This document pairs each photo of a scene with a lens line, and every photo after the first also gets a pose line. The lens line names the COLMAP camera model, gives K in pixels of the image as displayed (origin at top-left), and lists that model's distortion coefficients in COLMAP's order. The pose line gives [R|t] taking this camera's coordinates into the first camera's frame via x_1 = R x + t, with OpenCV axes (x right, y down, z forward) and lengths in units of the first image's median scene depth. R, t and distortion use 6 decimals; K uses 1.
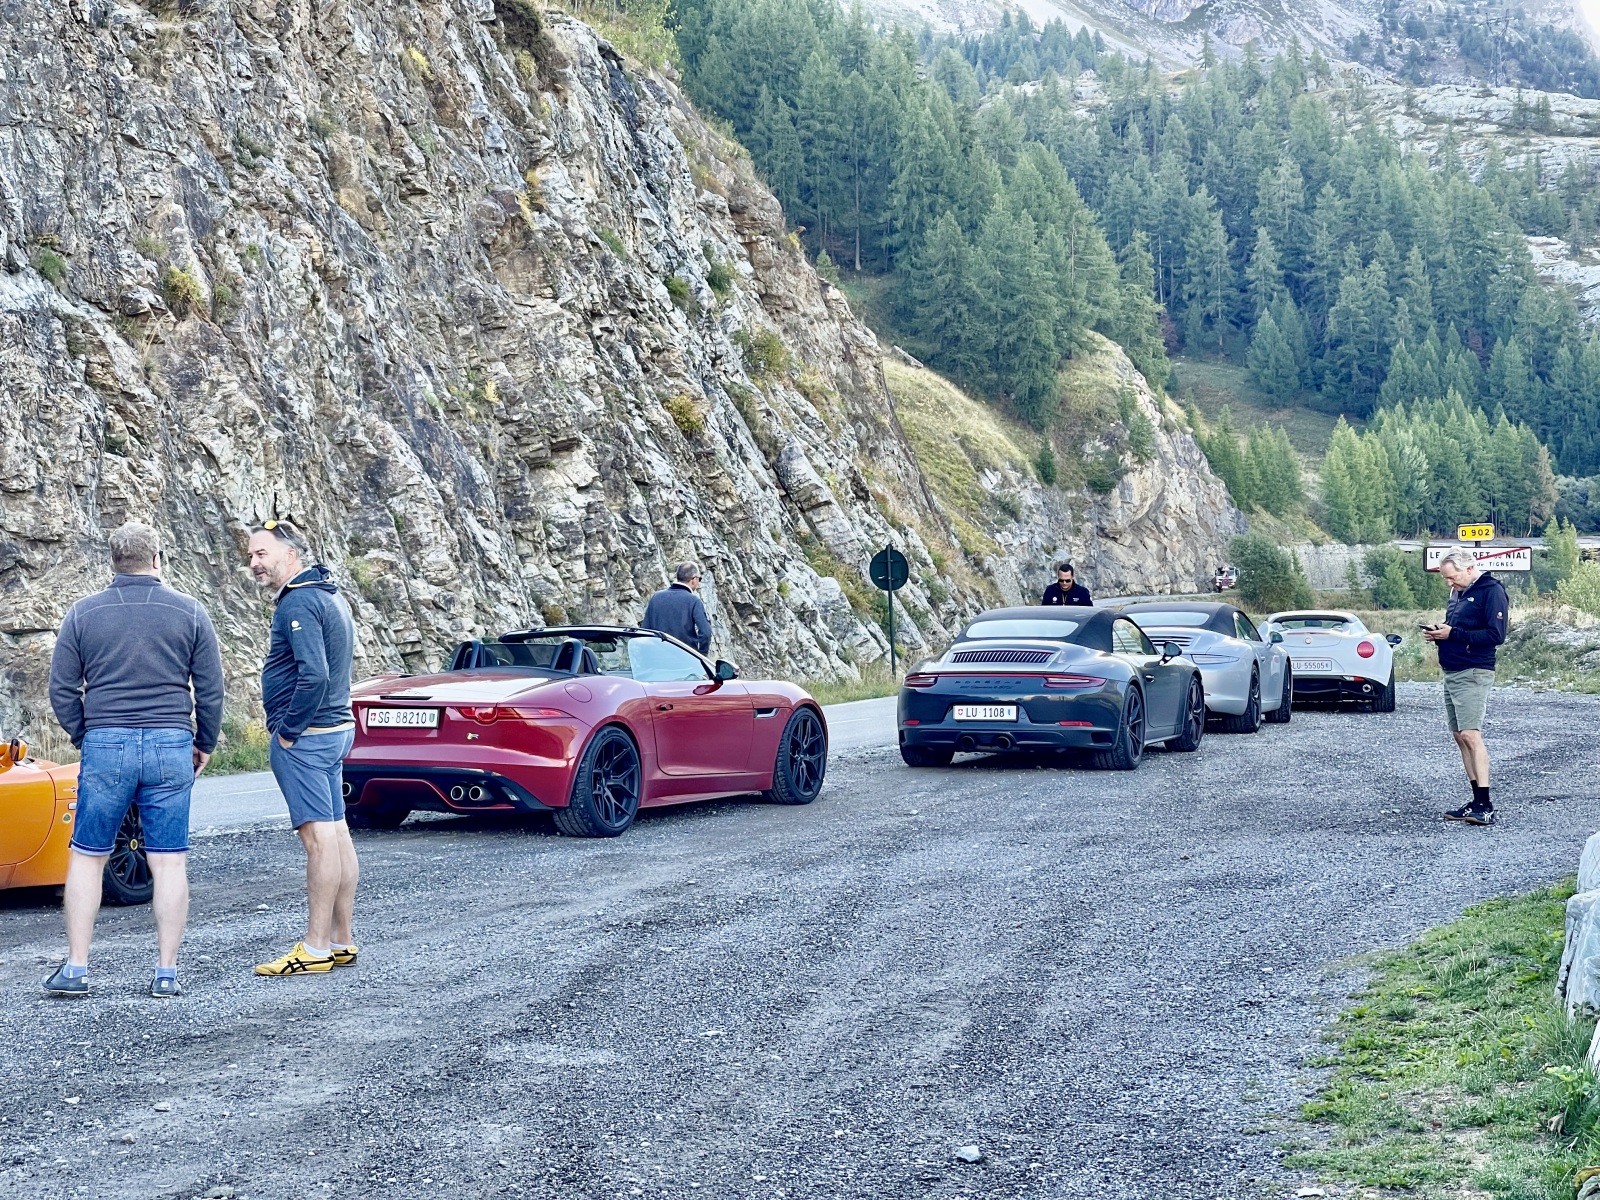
lens RADIAL K [[2966.5, 0, 800.0], [0, 2966.5, 600.0], [0, 0, 1]] dist [0.155131, 0.018563]
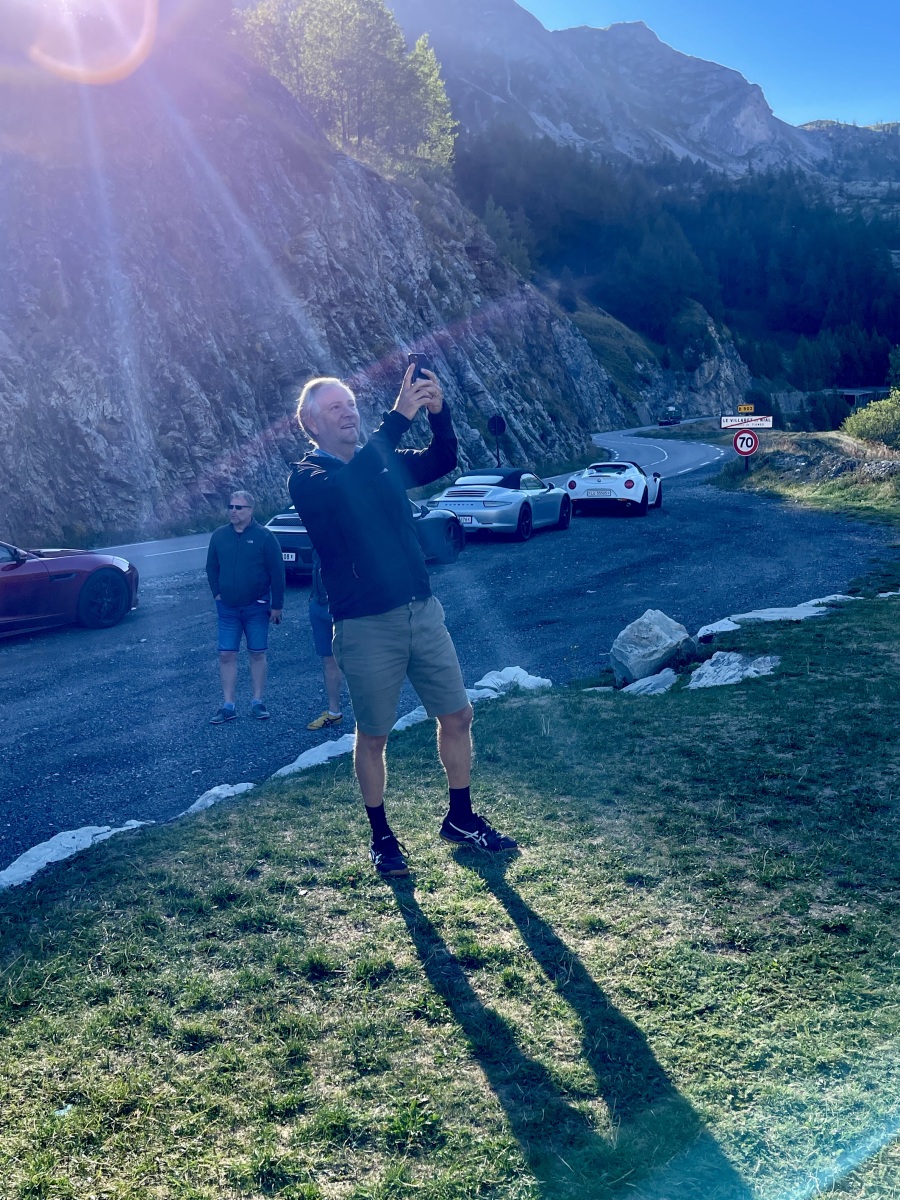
lens RADIAL K [[1229.6, 0, 454.7], [0, 1229.6, 623.6], [0, 0, 1]] dist [0.108937, -0.355783]
pose [[0.994955, -0.001574, -0.100313, 0.098395], [0.017924, 0.986578, 0.162301, -0.015739], [0.098711, -0.163280, 0.981629, 0.128190]]
